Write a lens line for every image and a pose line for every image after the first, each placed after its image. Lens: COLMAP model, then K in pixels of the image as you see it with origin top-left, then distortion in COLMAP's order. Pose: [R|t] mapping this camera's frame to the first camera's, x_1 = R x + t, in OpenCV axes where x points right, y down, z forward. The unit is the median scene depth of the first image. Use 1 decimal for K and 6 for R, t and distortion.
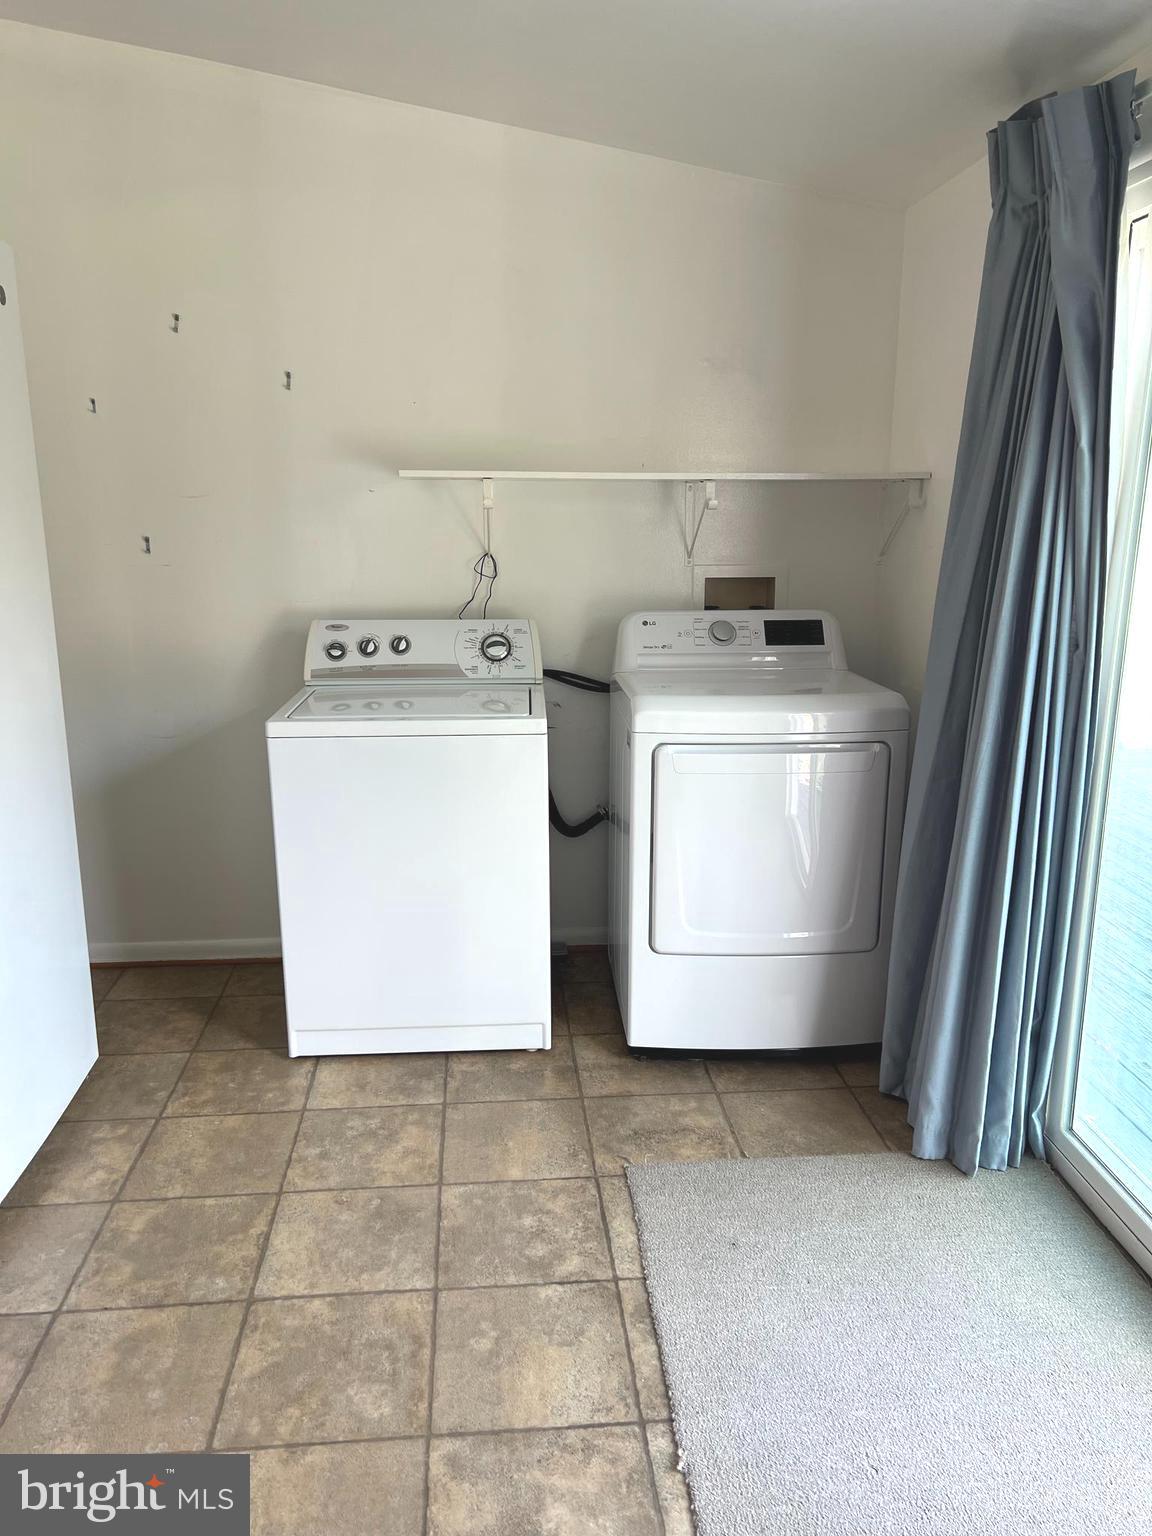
lens RADIAL K [[1150.0, 0, 576.2], [0, 1150.0, 769.6], [0, 0, 1]] dist [-0.001406, -0.002081]
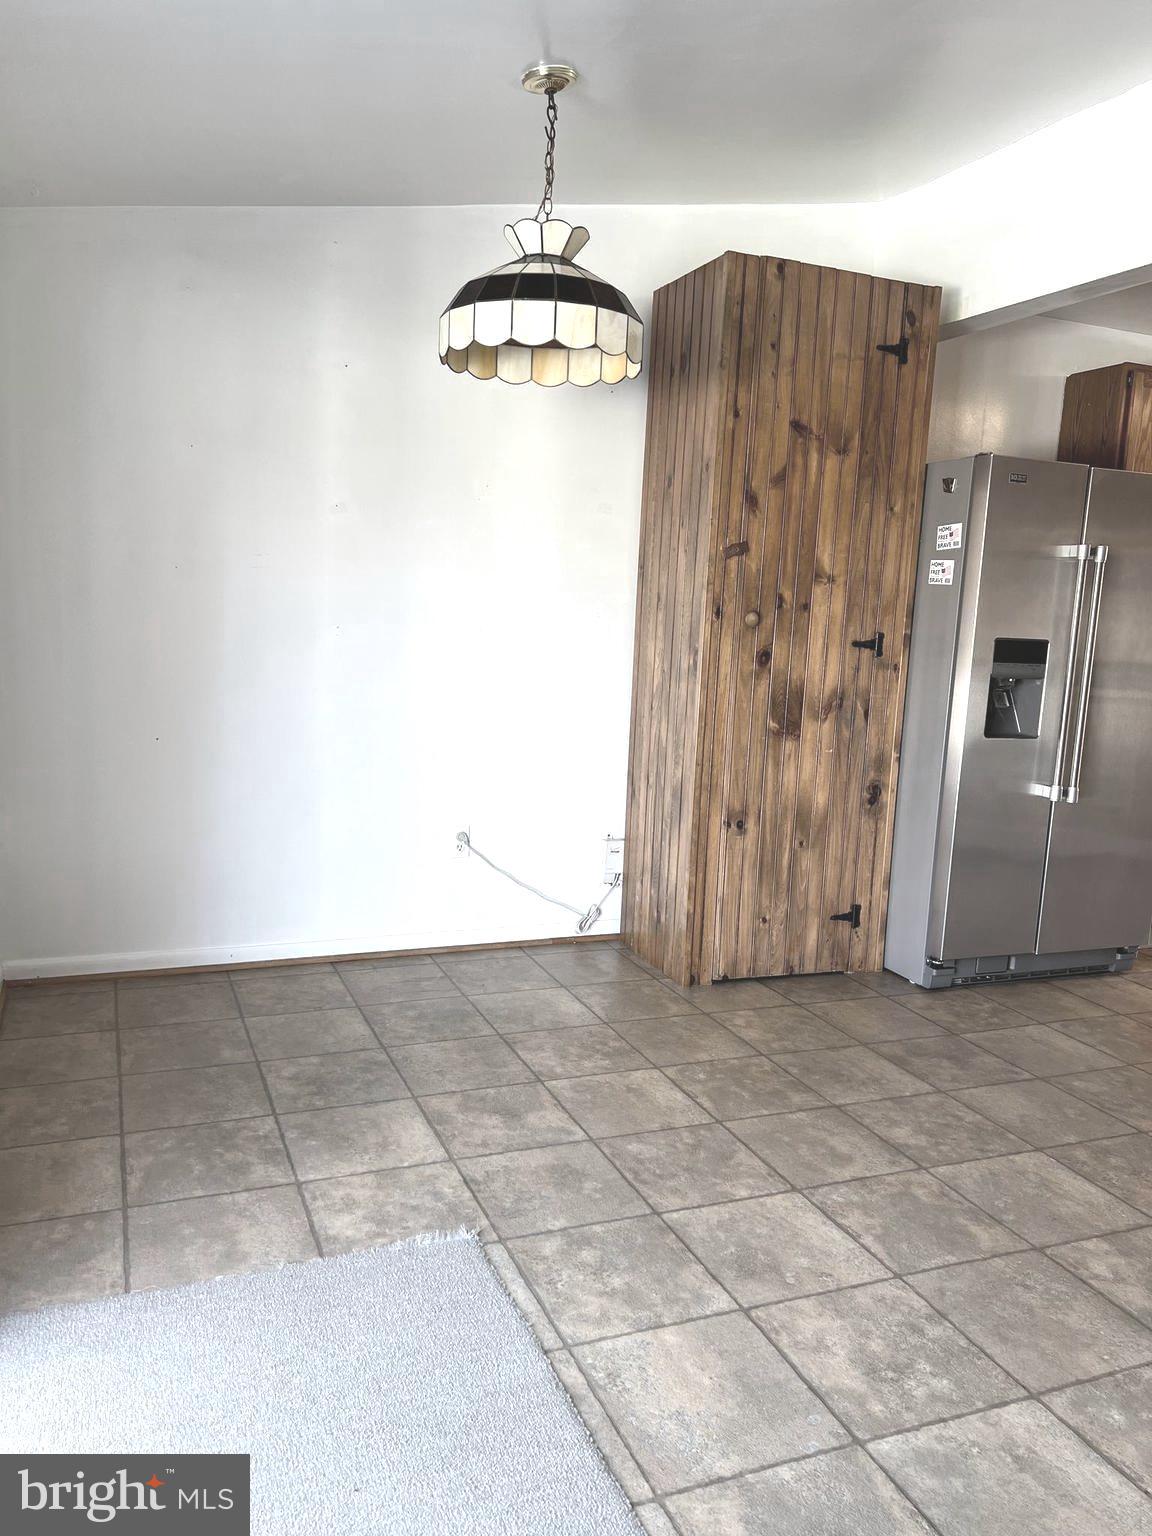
lens RADIAL K [[1150.0, 0, 575.7], [0, 1150.0, 770.6], [0, 0, 1]] dist [-0.001406, -0.002081]
pose [[-0.954618, -0.010827, -0.297635, 0.262689], [-0.116211, 0.933667, 0.338764, -0.284443], [0.274224, 0.357979, -0.892554, 1.662815]]
